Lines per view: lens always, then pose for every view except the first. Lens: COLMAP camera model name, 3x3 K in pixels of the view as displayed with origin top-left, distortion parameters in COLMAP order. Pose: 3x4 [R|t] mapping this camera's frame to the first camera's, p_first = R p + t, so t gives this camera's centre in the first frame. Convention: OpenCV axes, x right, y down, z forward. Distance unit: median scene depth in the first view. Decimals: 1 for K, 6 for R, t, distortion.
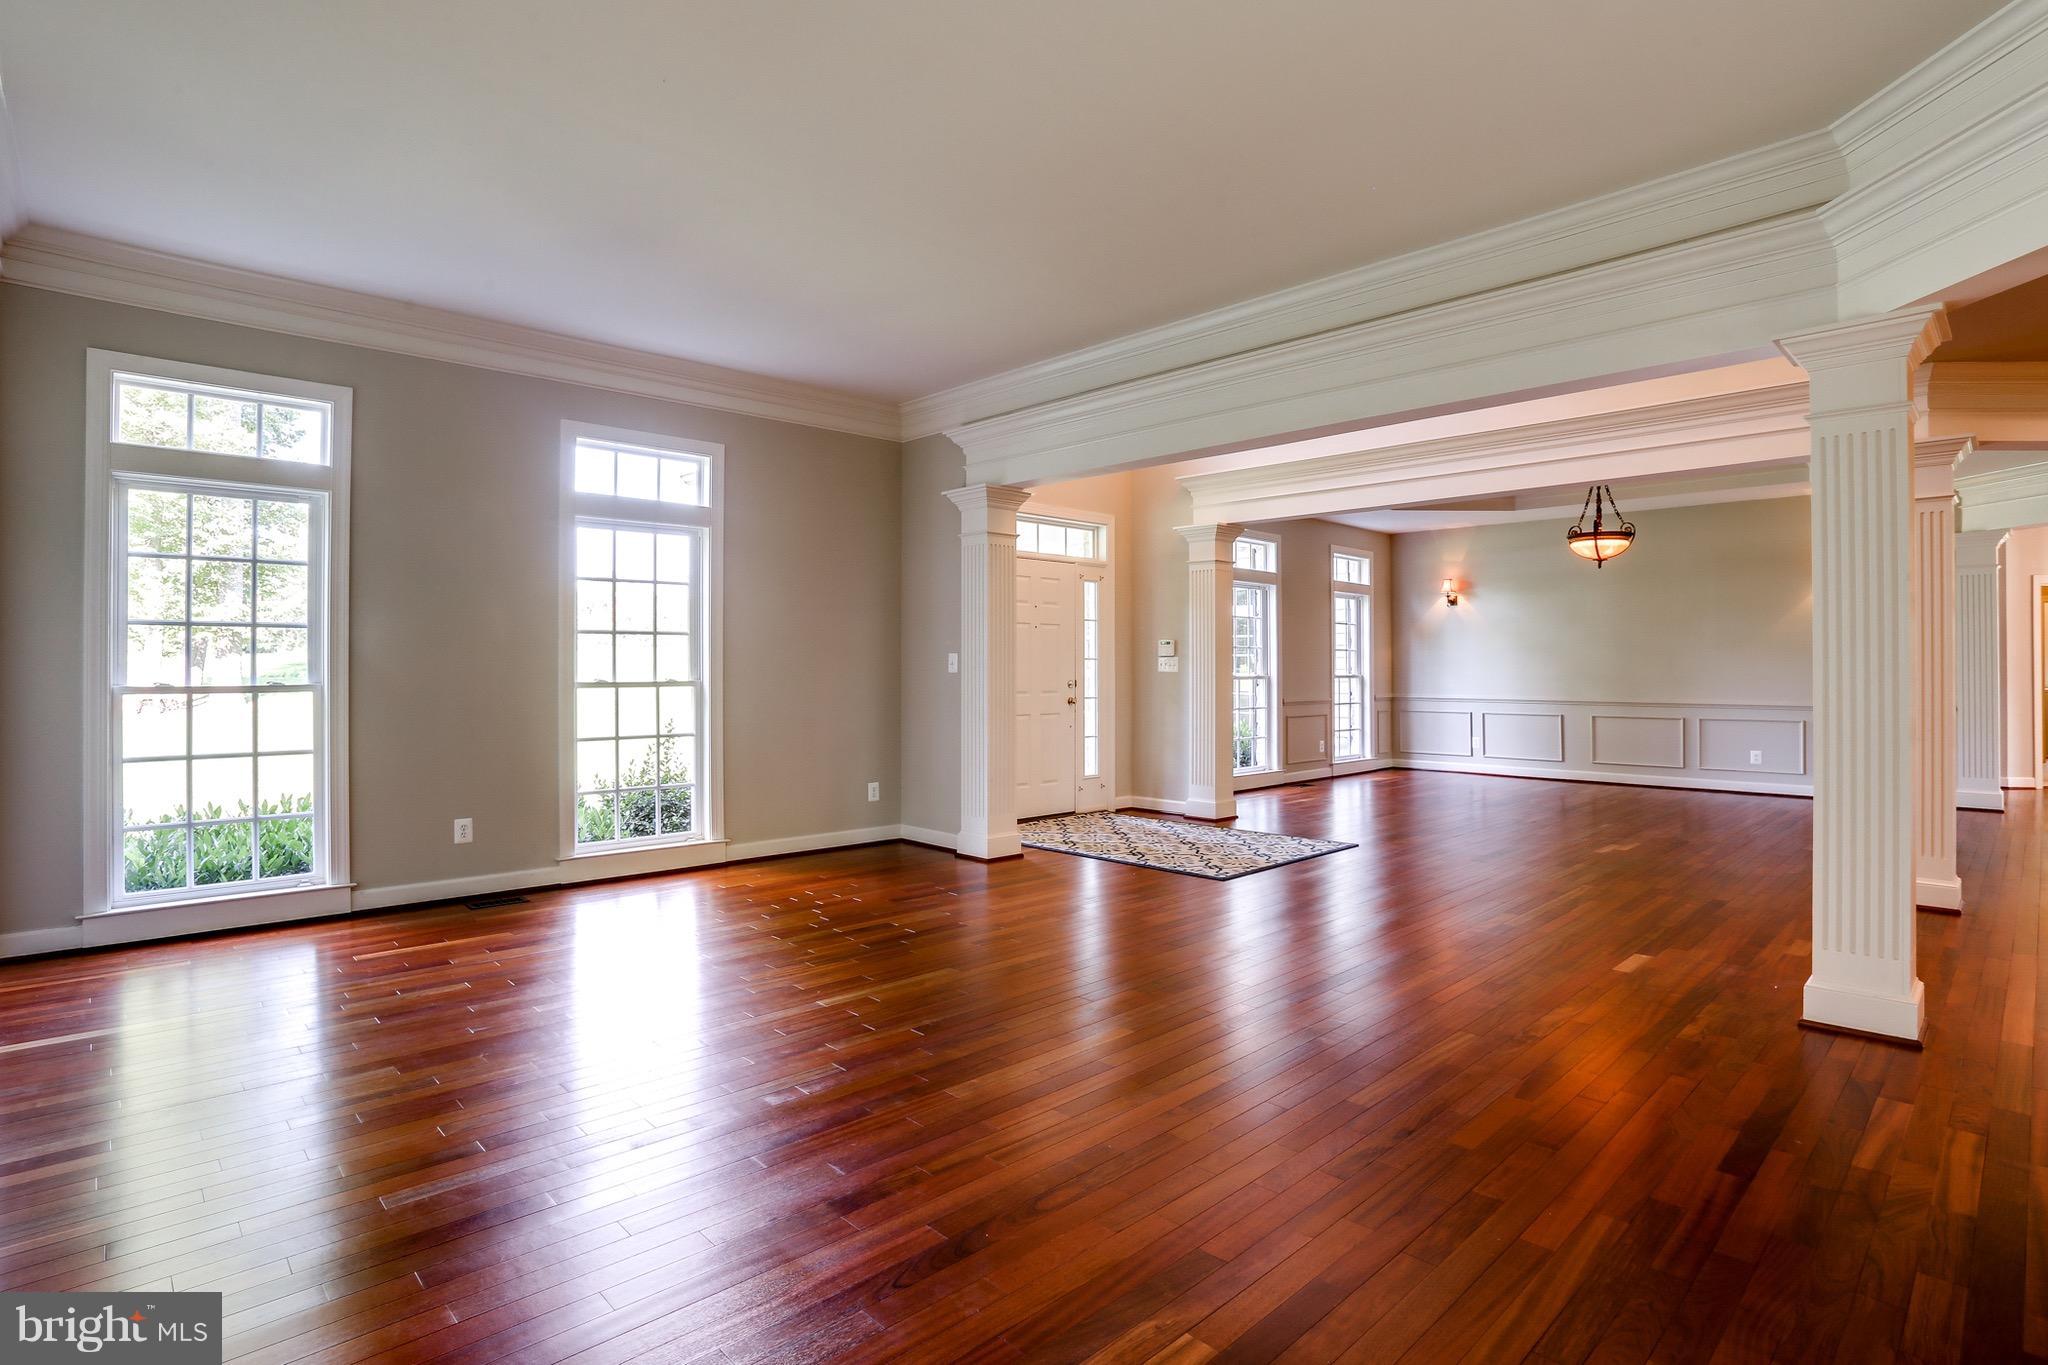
lens RADIAL K [[1067.9, 0, 1023.3], [0, 1067.9, 679.2], [0, 0, 1]] dist [-0.030534, -0.000074]
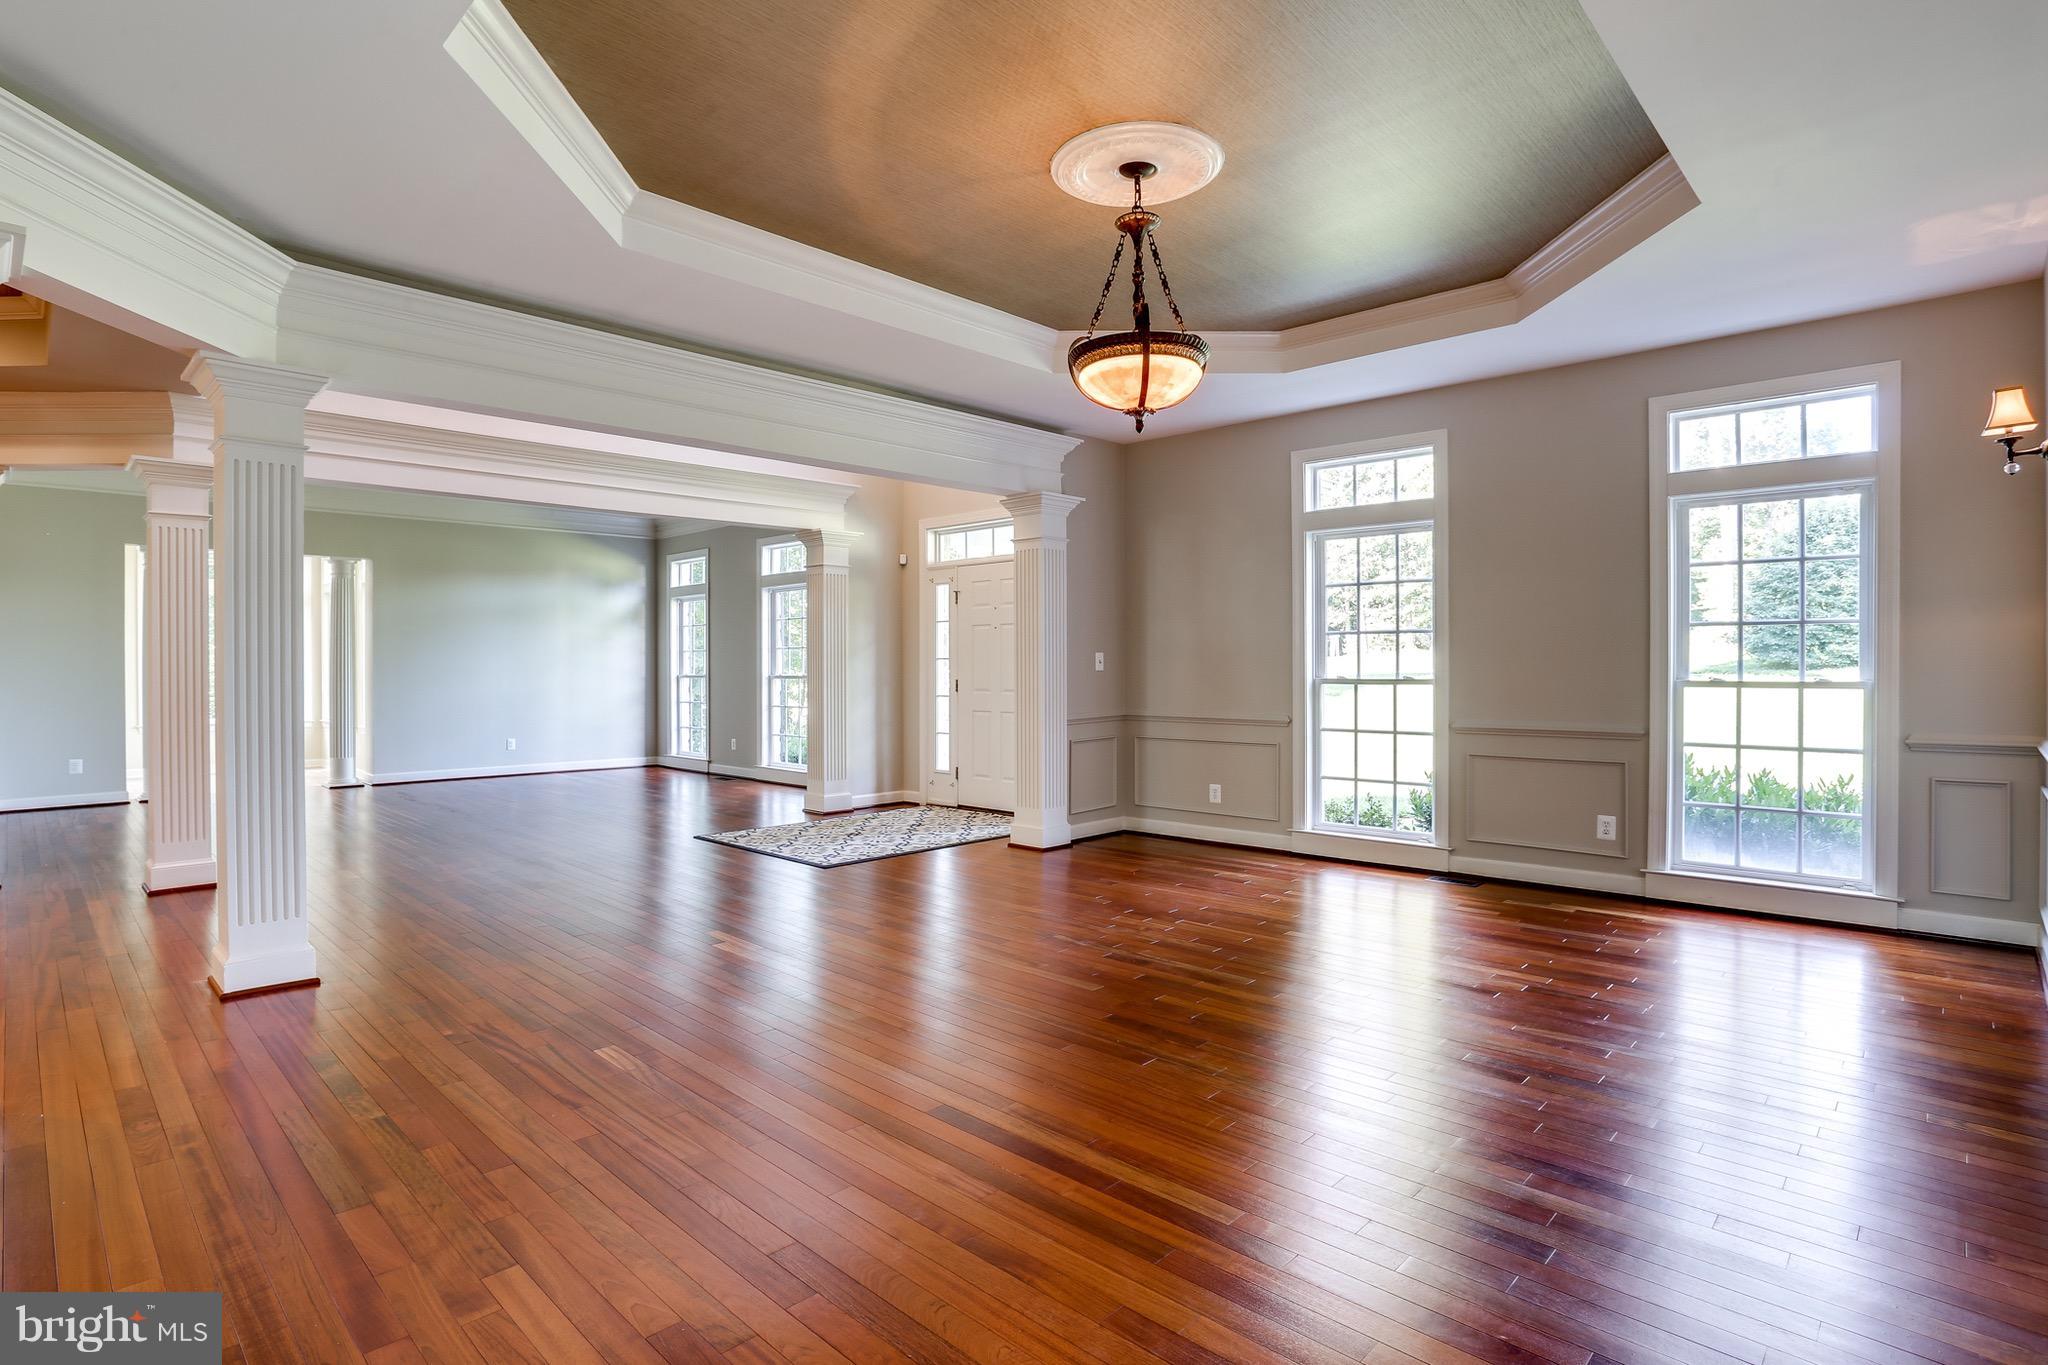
lens RADIAL K [[1020.1, 0, 1023.9], [0, 1020.1, 669.5], [0, 0, 1]] dist [-0.025037, -0.000556]
pose [[0.060529, 0.004389, -0.998157, 0.510863], [-0.009835, 0.999944, 0.003800, -0.005939], [0.998118, 0.009587, 0.060569, 0.491996]]
